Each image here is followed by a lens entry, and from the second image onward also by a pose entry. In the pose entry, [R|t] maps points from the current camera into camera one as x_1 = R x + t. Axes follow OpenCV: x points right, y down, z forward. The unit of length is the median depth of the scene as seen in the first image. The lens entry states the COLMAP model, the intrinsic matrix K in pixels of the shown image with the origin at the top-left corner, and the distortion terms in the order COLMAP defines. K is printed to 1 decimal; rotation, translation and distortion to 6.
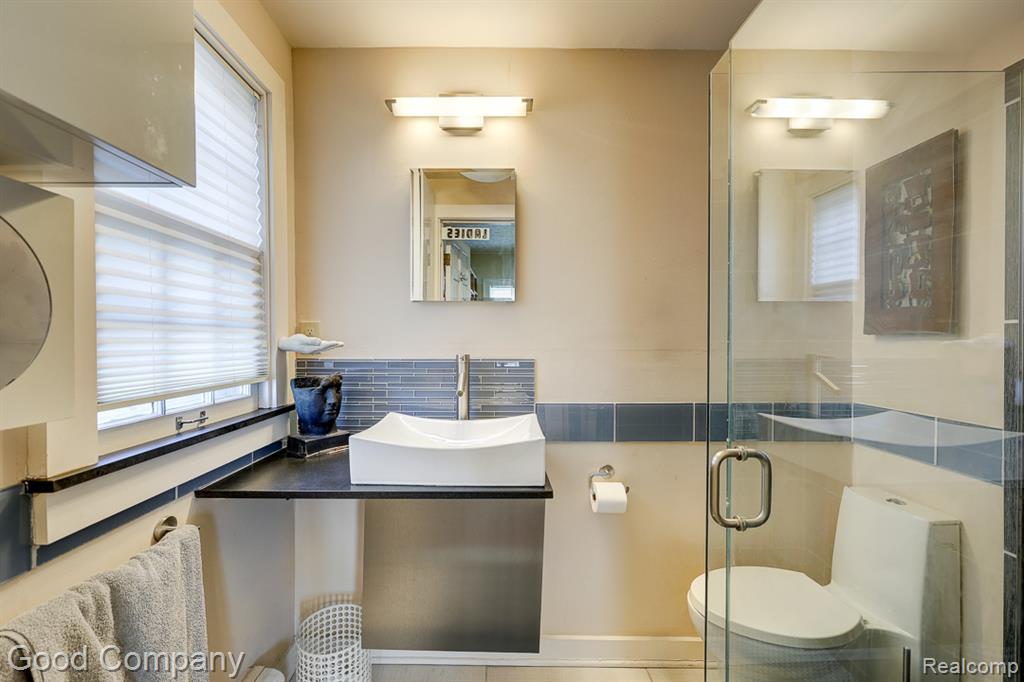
lens RADIAL K [[436.4, 0, 507.9], [0, 436.4, 360.4], [0, 0, 1]] dist [0.002789, 0.000232]
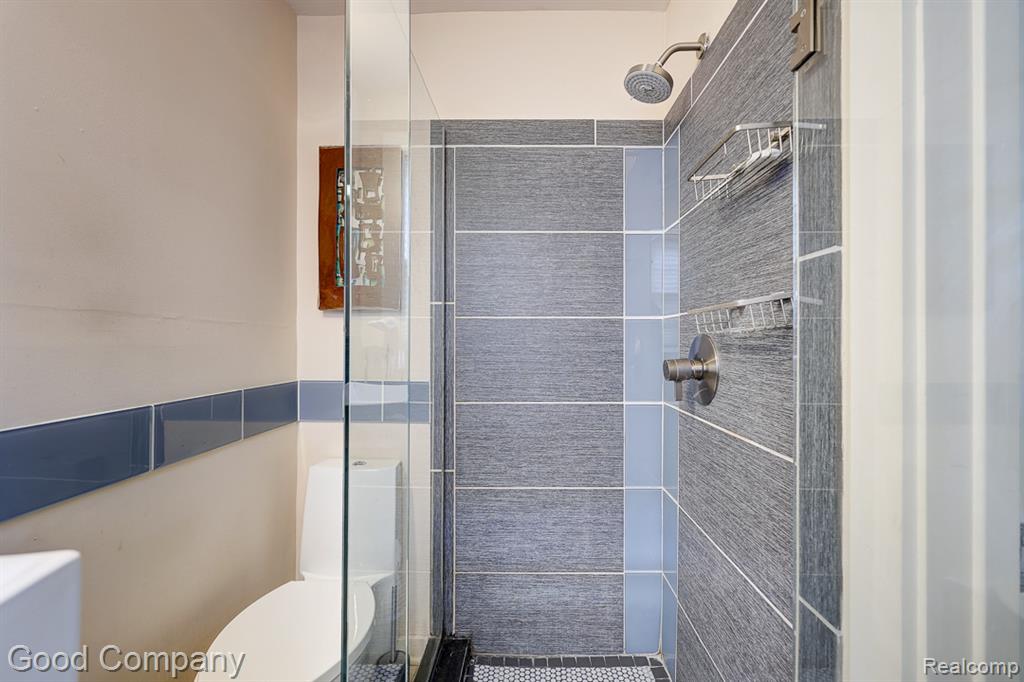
lens RADIAL K [[436.0, 0, 492.7], [0, 436.0, 343.3], [0, 0, 1]] dist [0.000473, 0.000030]
pose [[0.031161, -0.000894, 0.999514, -0.186159], [0.036480, 0.999334, -0.000243, 0.036855], [-0.998848, 0.036470, 0.031173, 0.629778]]
